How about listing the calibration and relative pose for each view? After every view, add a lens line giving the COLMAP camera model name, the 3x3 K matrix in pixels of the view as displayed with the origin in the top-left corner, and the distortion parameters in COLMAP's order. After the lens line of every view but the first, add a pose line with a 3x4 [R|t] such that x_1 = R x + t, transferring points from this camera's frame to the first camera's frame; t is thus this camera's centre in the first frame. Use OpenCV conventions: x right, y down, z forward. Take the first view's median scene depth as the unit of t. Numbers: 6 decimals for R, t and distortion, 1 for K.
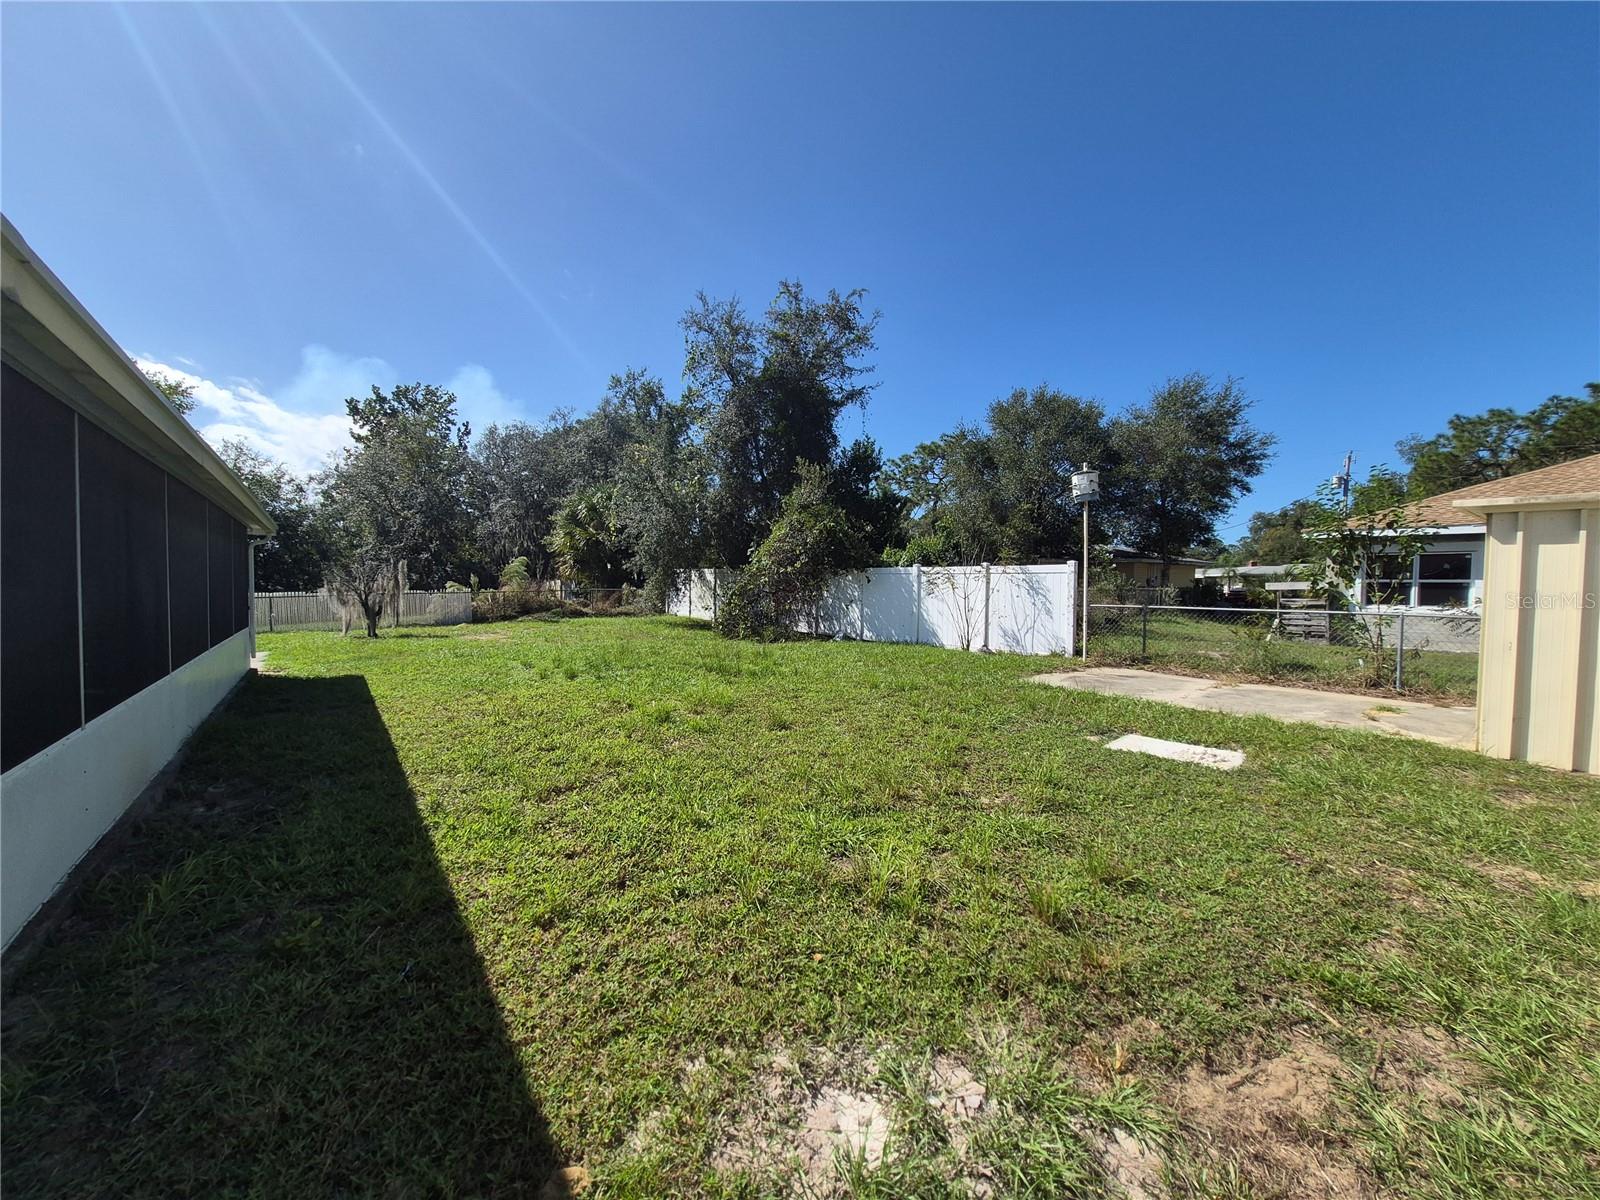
lens RADIAL K [[633.5, 0, 798.4], [0, 633.5, 604.6], [0, 0, 1]] dist [0.002373, -0.000194]
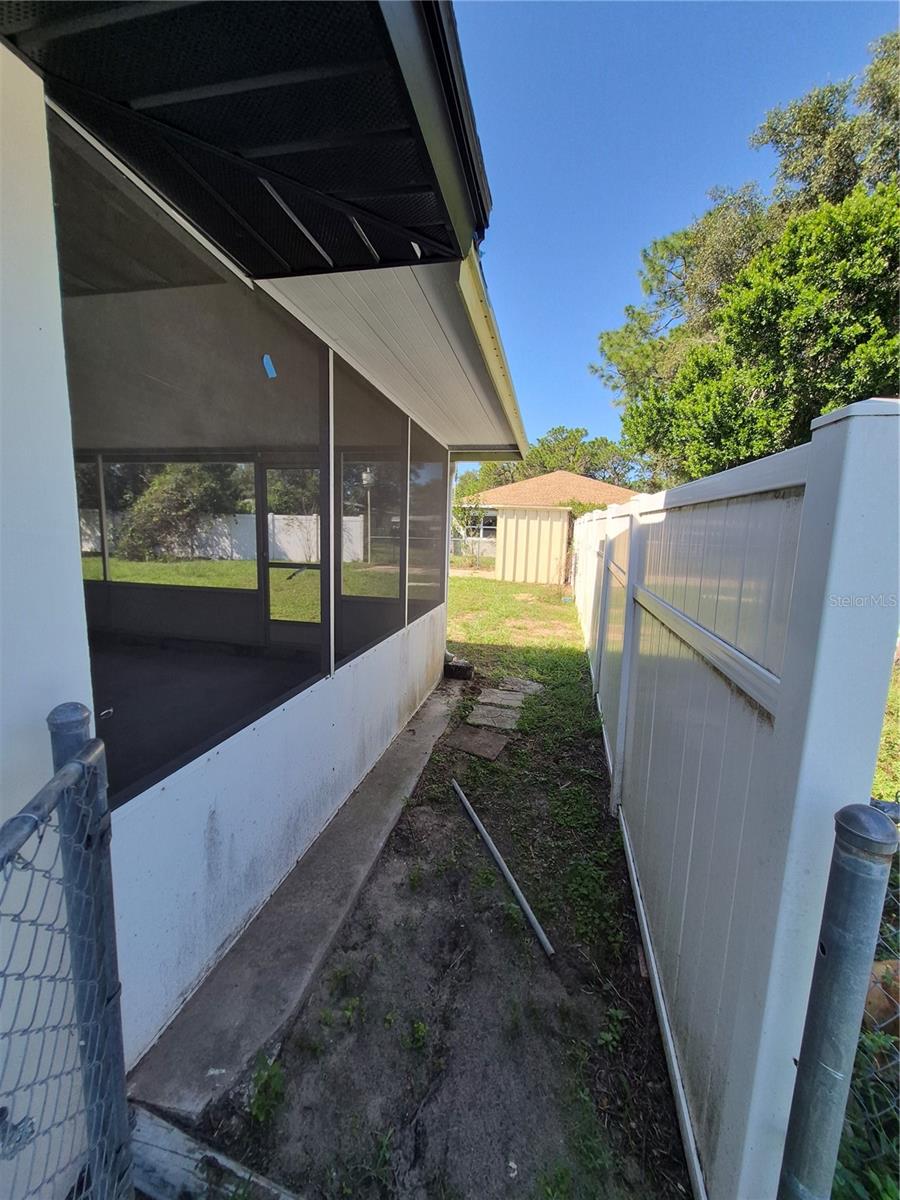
lens RADIAL K [[475.1, 0, 451.2], [0, 475.1, 599.2], [0, 0, 1]] dist [0.002373, -0.000194]
pose [[0.759193, -0.084723, 0.645328, -0.267902], [0.003326, 0.991984, 0.126321, 0.005007], [-0.650857, -0.093755, 0.753389, -0.272042]]
